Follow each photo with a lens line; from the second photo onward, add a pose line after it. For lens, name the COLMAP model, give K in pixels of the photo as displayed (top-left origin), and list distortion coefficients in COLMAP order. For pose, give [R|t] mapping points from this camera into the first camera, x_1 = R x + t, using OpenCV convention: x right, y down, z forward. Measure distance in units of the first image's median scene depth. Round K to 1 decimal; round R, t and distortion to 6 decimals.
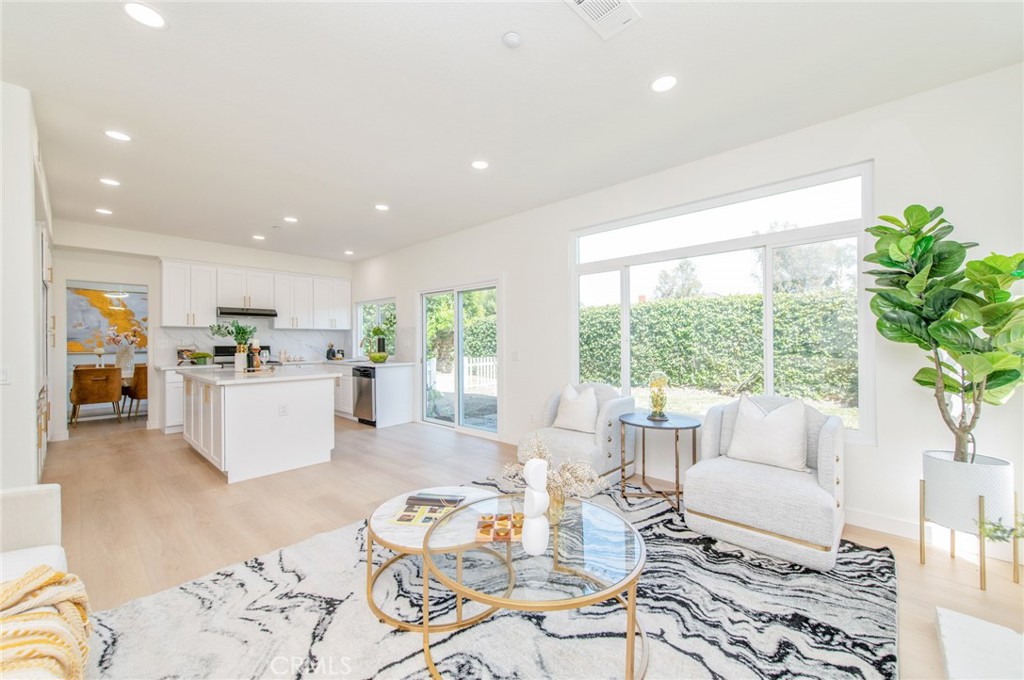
lens RADIAL K [[400.3, 0, 510.8], [0, 400.3, 337.3], [0, 0, 1]] dist [0.016820, -0.006477]
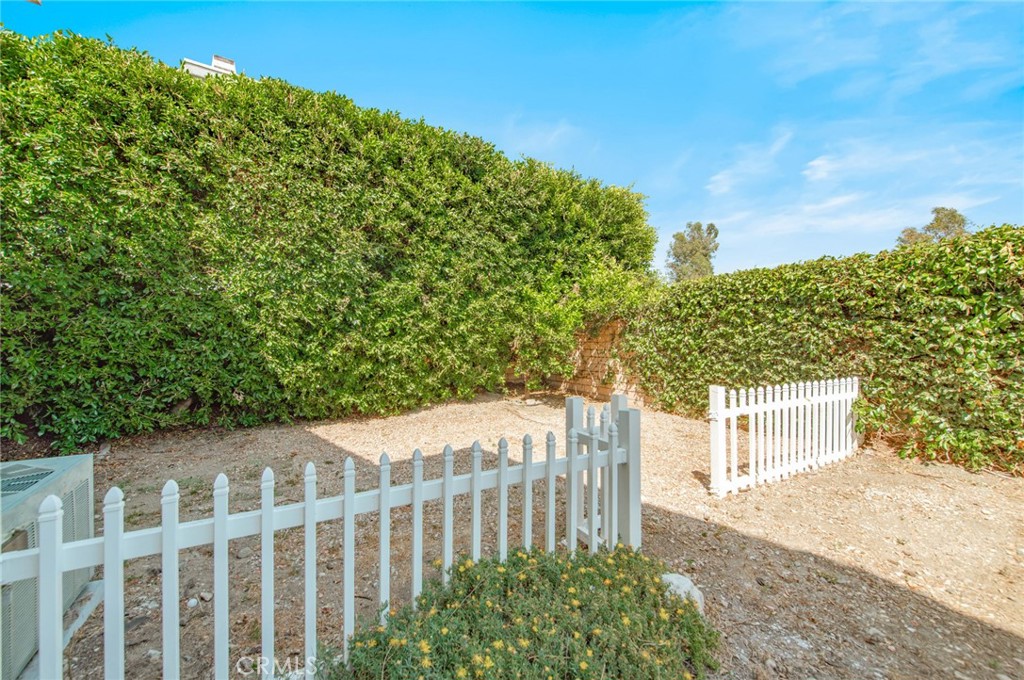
lens RADIAL K [[400.3, 0, 510.8], [0, 400.3, 337.3], [0, 0, 1]] dist [0.016820, -0.006477]
pose [[0.959203, -0.002943, -0.282704, -0.214926], [0.002803, 0.999996, -0.000899, 0.017506], [0.282705, 0.000070, 0.959207, 0.842905]]
